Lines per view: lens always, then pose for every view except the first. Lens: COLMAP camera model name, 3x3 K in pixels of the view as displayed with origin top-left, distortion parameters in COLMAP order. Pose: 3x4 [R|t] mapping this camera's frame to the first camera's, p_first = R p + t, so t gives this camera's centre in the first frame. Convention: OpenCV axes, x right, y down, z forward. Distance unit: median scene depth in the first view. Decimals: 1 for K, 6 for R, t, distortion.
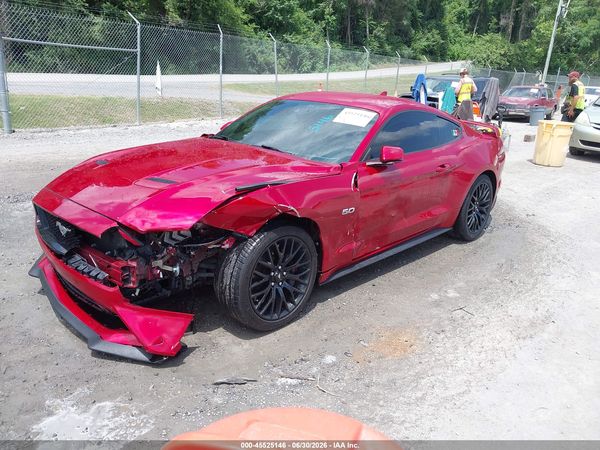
lens RADIAL K [[472.9, 0, 300.8], [0, 472.9, 219.0], [0, 0, 1]] dist [0.028234, -0.023004]
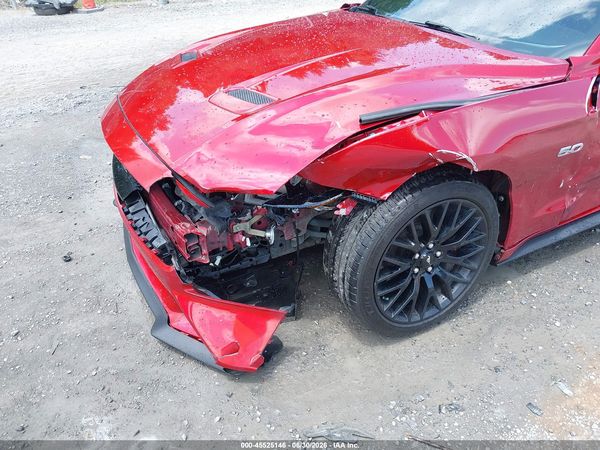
lens RADIAL K [[472.9, 0, 301.2], [0, 472.9, 227.3], [0, 0, 1]] dist [0.028234, -0.023004]
pose [[0.939954, 0.116275, -0.320883, -0.008534], [-0.022775, 0.959452, 0.280952, -0.092160], [0.340540, -0.256774, 0.904489, 0.411421]]
